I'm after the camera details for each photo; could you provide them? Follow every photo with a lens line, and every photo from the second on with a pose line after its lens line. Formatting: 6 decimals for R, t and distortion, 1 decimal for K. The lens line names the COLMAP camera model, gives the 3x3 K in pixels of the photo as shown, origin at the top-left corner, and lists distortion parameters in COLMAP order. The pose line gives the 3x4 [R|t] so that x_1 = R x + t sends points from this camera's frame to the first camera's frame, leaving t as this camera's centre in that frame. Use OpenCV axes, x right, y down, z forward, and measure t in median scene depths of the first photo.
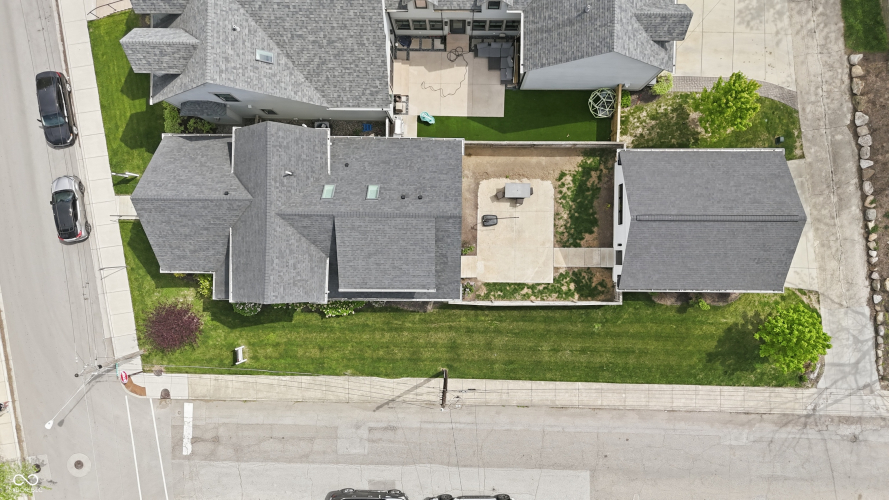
lens RADIAL K [[636.6, 0, 444.5], [0, 636.6, 250.0], [0, 0, 1]] dist [0.098169, -0.073256]
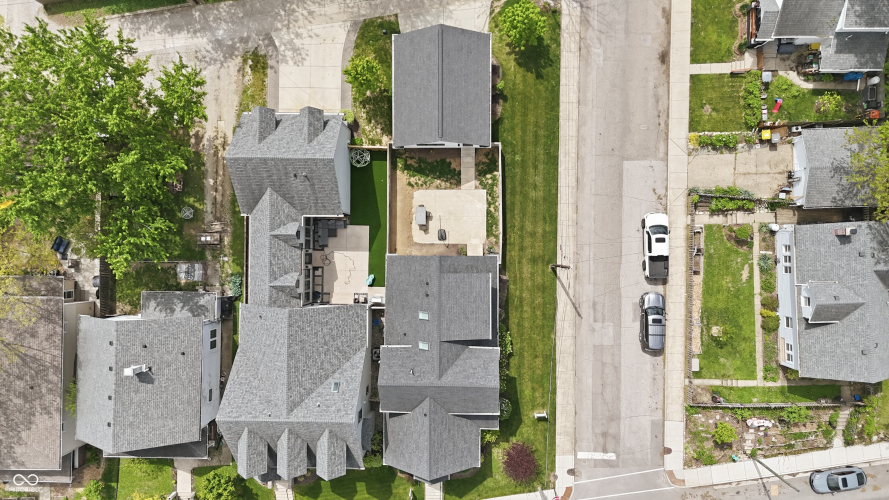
lens RADIAL K [[636.6, 0, 444.5], [0, 636.6, 250.0], [0, 0, 1]] dist [0.098169, -0.073256]
pose [[-0.005089, -0.999615, 0.027268, -0.000352], [0.999339, -0.006066, -0.035850, 0.009283], [0.036001, 0.027067, 0.998985, -0.400895]]
